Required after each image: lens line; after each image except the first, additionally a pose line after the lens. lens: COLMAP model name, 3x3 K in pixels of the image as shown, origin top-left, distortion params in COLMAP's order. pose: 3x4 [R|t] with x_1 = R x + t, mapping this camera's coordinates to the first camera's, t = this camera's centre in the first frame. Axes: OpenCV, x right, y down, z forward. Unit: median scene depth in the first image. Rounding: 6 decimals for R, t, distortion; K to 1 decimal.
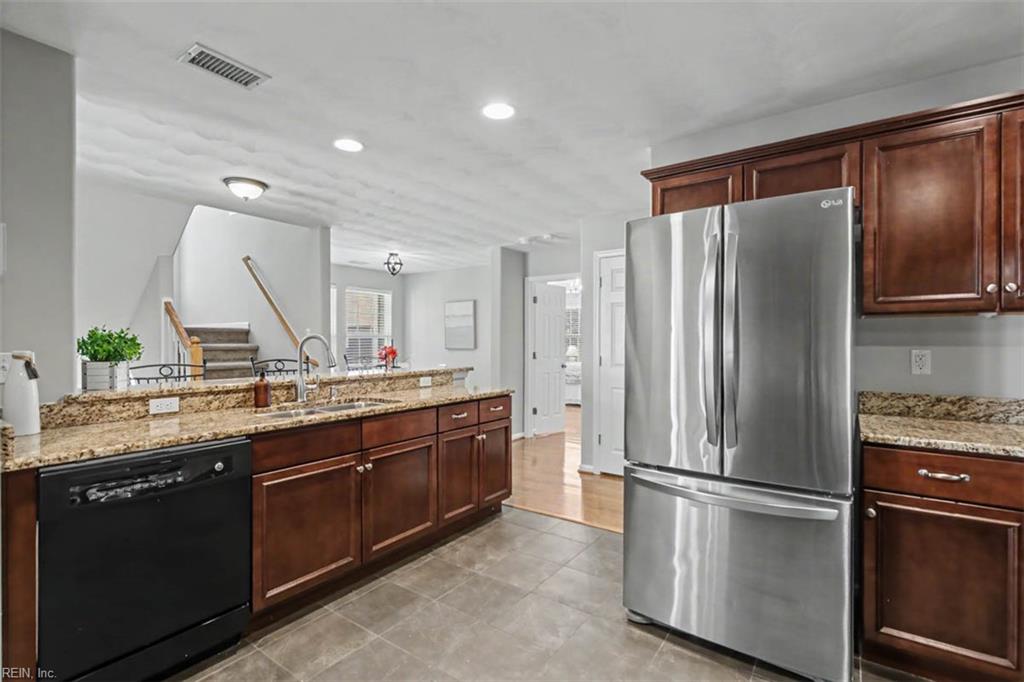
lens RADIAL K [[469.9, 0, 520.7], [0, 469.9, 342.2], [0, 0, 1]] dist [0.003374, 0.000279]
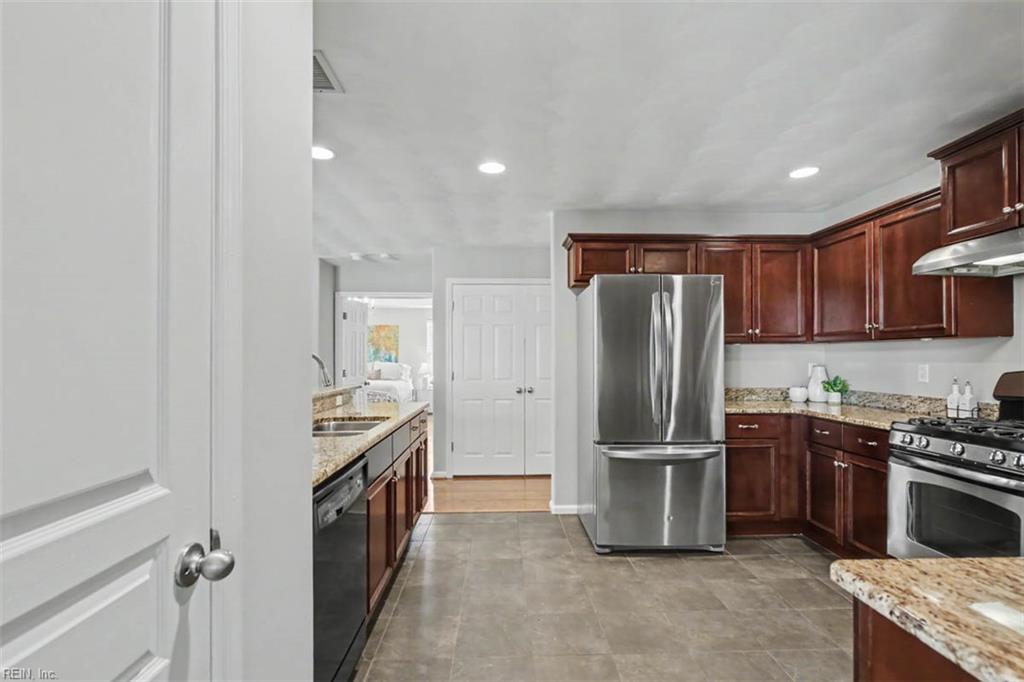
lens RADIAL K [[469.9, 0, 534.4], [0, 469.9, 355.3], [0, 0, 1]] dist [0.003374, 0.000279]
pose [[0.796475, 0.006385, 0.604638, -0.676386], [0.000379, 0.999939, -0.011057, 0.005043], [-0.604672, 0.009036, 0.796424, -0.016849]]
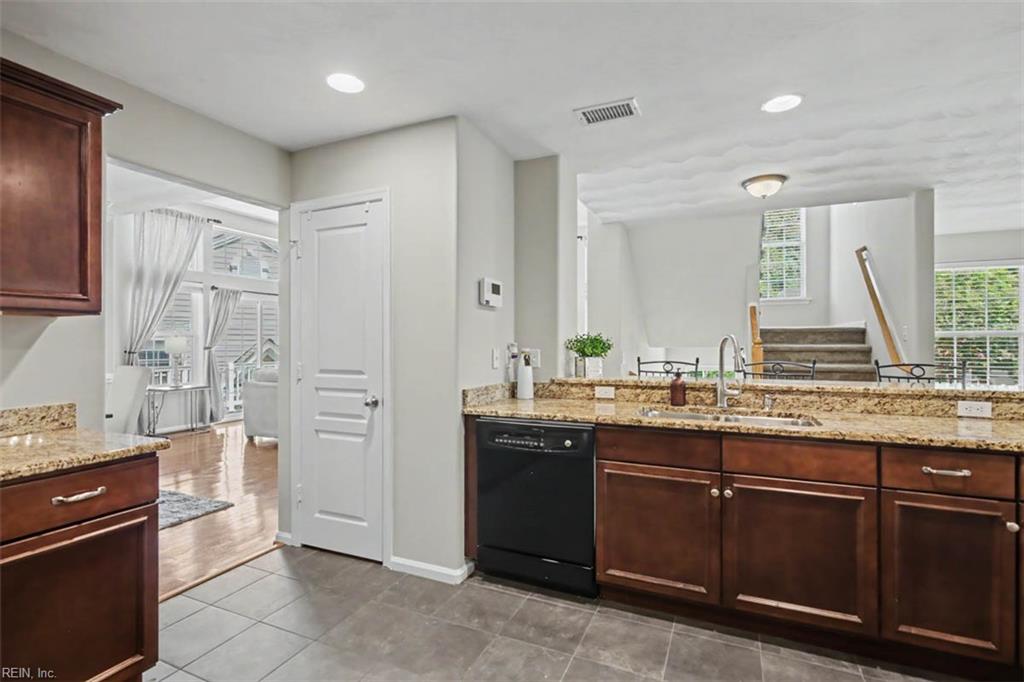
lens RADIAL K [[469.9, 0, 522.6], [0, 469.9, 341.2], [0, 0, 1]] dist [0.003374, 0.000279]
pose [[0.204139, -0.001406, -0.978941, 0.396890], [-0.000033, 0.999999, -0.001443, -0.003524], [0.978942, 0.000327, 0.204138, 0.449613]]
